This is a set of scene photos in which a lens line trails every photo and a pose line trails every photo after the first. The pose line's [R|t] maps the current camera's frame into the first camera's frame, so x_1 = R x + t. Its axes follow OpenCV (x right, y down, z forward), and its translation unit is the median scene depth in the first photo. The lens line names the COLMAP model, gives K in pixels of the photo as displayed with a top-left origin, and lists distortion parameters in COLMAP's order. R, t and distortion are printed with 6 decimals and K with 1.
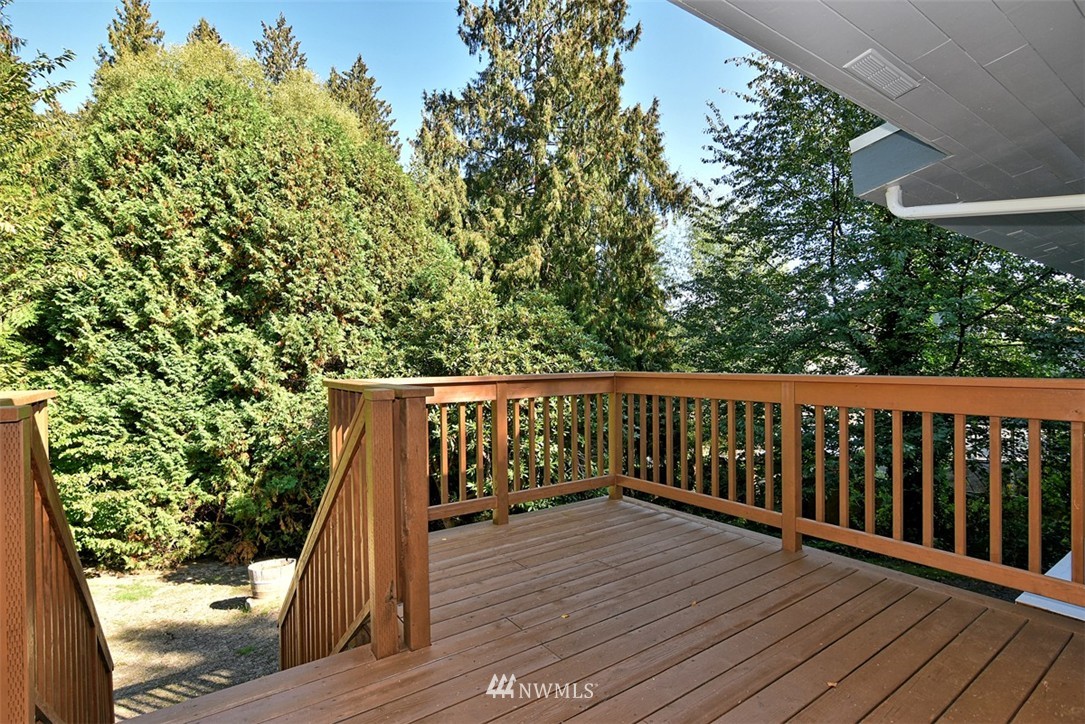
lens RADIAL K [[535.3, 0, 541.9], [0, 535.3, 360.6], [0, 0, 1]] dist [-0.026377, 0.005509]
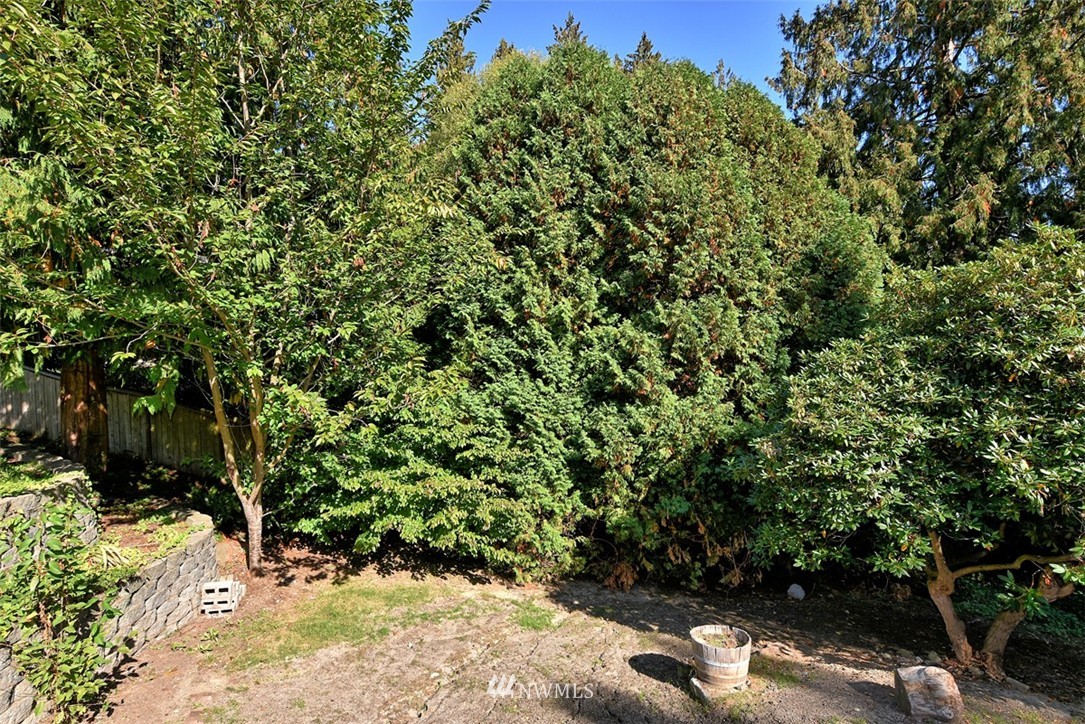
lens RADIAL K [[535.3, 0, 540.8], [0, 535.3, 359.9], [0, 0, 1]] dist [-0.026377, 0.005509]
pose [[0.884920, -0.007178, -0.465687, -0.278899], [0.018805, 0.999617, 0.020327, -0.015756], [0.465362, -0.026745, 0.884716, 0.173803]]
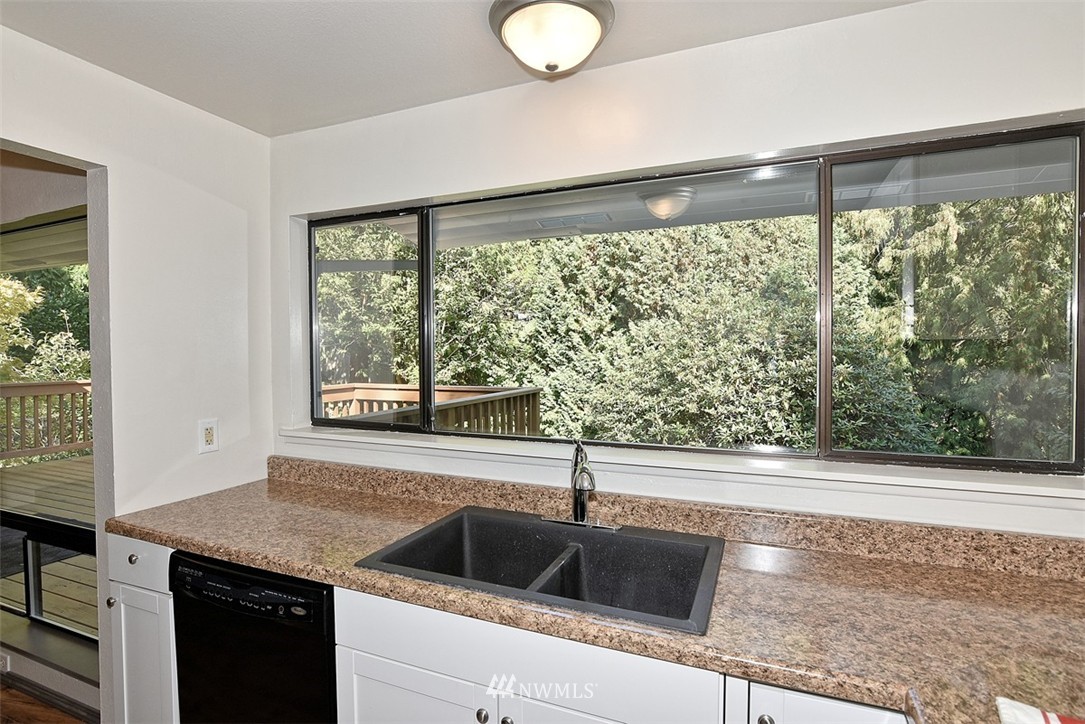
lens RADIAL K [[535.3, 0, 538.7], [0, 535.3, 361.9], [0, 0, 1]] dist [-0.026377, 0.005509]
pose [[0.535677, 0.025243, -0.844045, 0.433737], [-0.003842, 0.999616, 0.027457, -0.025752], [0.844414, -0.011466, 0.535568, 0.148323]]
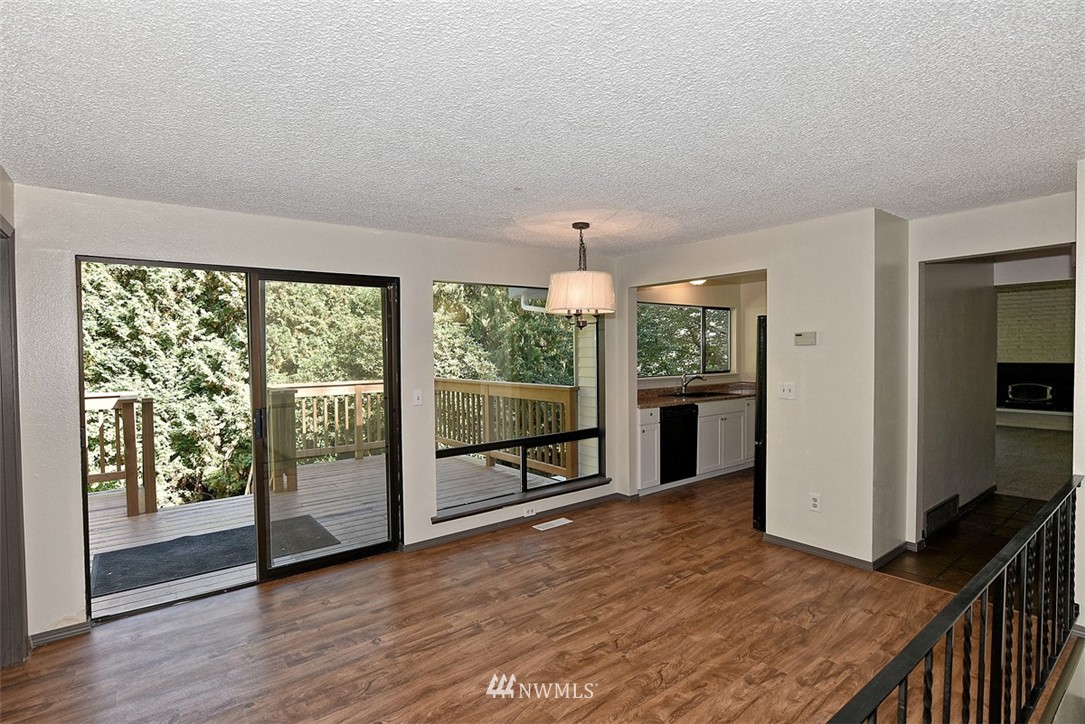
lens RADIAL K [[535.3, 0, 541.3], [0, 535.3, 360.7], [0, 0, 1]] dist [-0.026377, 0.005509]
pose [[0.999170, -0.003969, 0.040553, 0.166526], [0.003315, 0.999864, 0.016182, -0.024518], [-0.040611, -0.016034, 0.999046, -0.298880]]
